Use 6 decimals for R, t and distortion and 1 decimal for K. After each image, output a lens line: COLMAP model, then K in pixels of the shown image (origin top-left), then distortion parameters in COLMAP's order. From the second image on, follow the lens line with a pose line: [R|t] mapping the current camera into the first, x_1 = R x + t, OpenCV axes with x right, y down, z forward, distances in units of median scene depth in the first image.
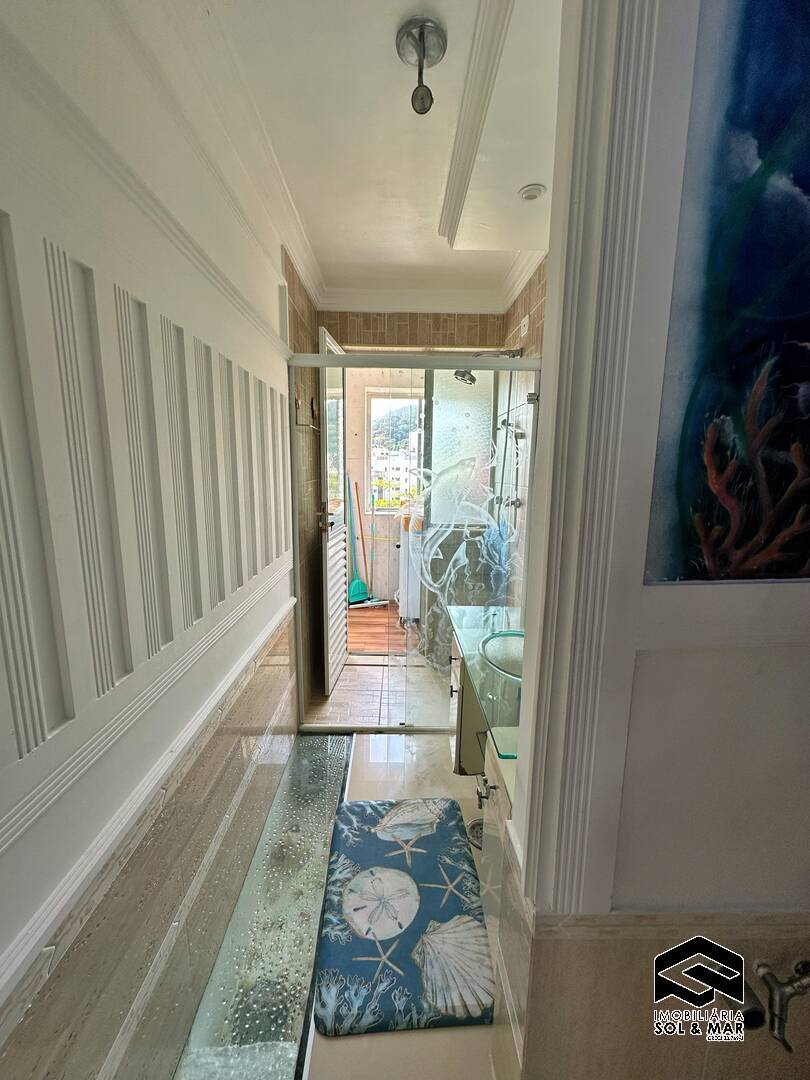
lens RADIAL K [[430.5, 0, 403.9], [0, 430.5, 539.9], [0, 0, 1]] dist [-0.002665, 0.000959]
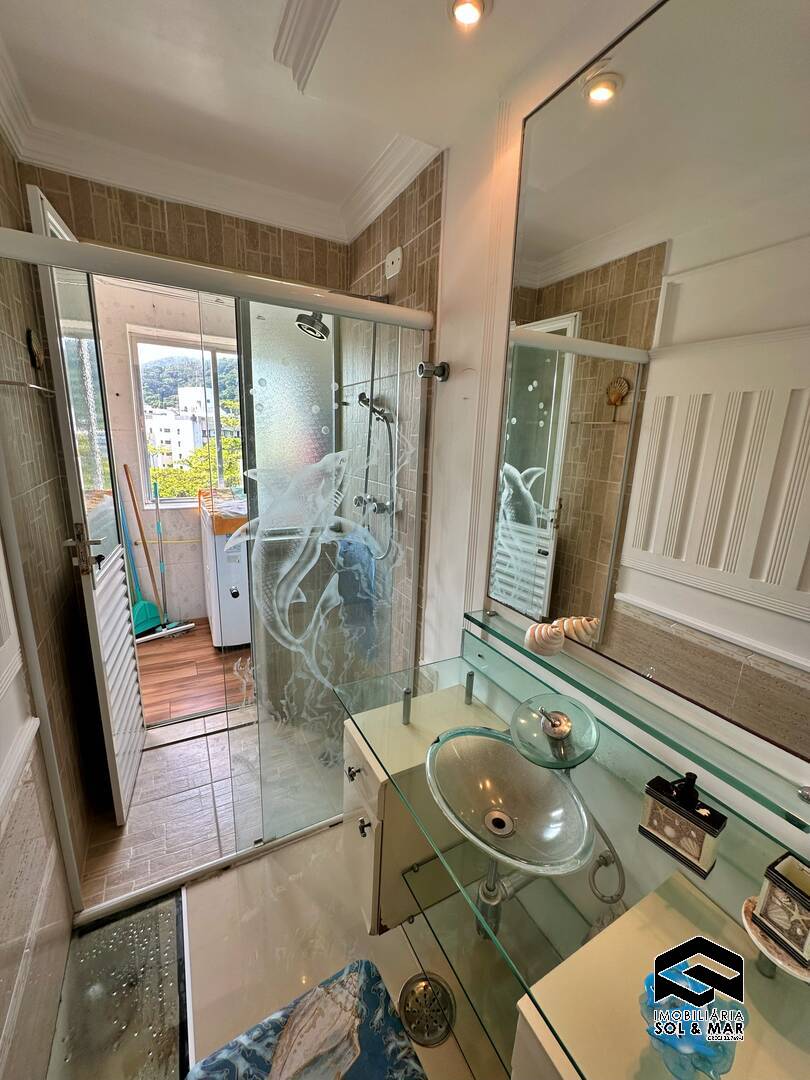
lens RADIAL K [[430.5, 0, 402.5], [0, 430.5, 538.6], [0, 0, 1]] dist [-0.002665, 0.000959]
pose [[0.888841, -0.087327, 0.449818, -0.058347], [0.052122, 0.994569, 0.090091, -0.089344], [-0.455242, -0.056632, 0.888565, 0.281450]]
